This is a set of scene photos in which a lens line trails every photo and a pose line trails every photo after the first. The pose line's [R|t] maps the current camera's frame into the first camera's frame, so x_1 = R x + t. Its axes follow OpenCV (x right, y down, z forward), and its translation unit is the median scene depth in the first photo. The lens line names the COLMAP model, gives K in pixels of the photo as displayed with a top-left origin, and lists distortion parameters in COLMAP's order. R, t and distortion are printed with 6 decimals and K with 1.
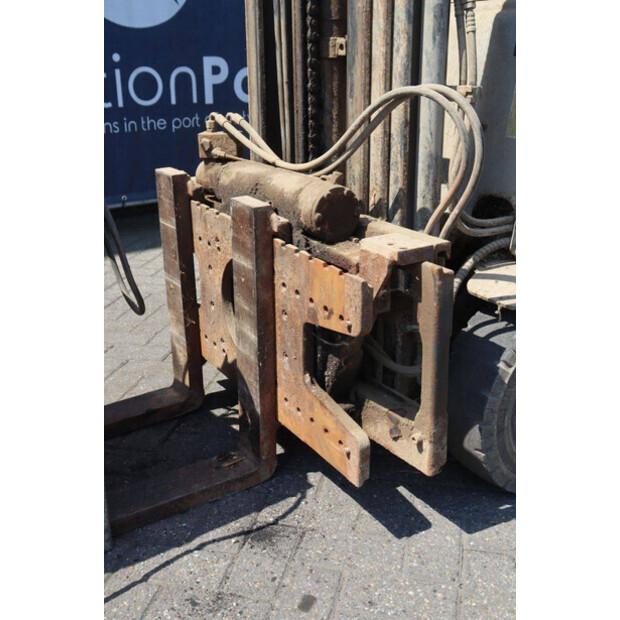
lens RADIAL K [[741.1, 0, 310.0], [0, 741.1, 310.0], [0, 0, 1]] dist [0.011856, 0.033783]
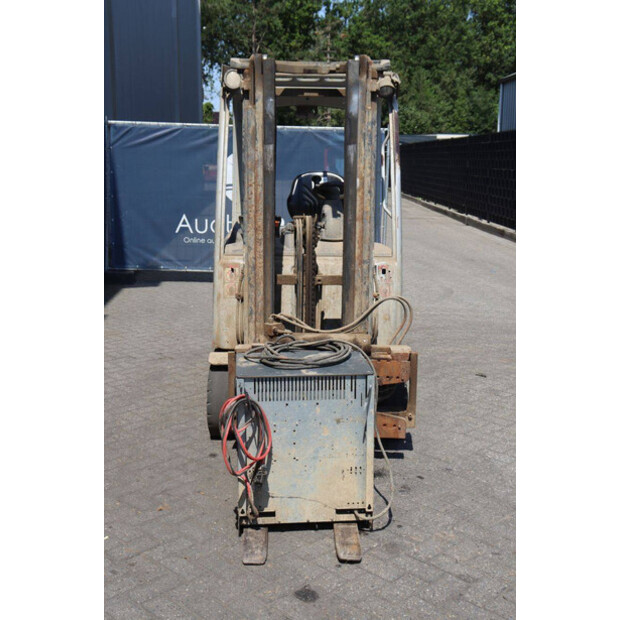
lens RADIAL K [[807.2, 0, 310.0], [0, 807.2, 310.0], [0, 0, 1]] dist [-0.011562, 0.324622]
pose [[0.521369, -0.138819, 0.841964, -2.429082], [0.269228, 0.963044, -0.007932, -0.274008], [-0.809747, 0.230816, 0.539475, -0.414367]]
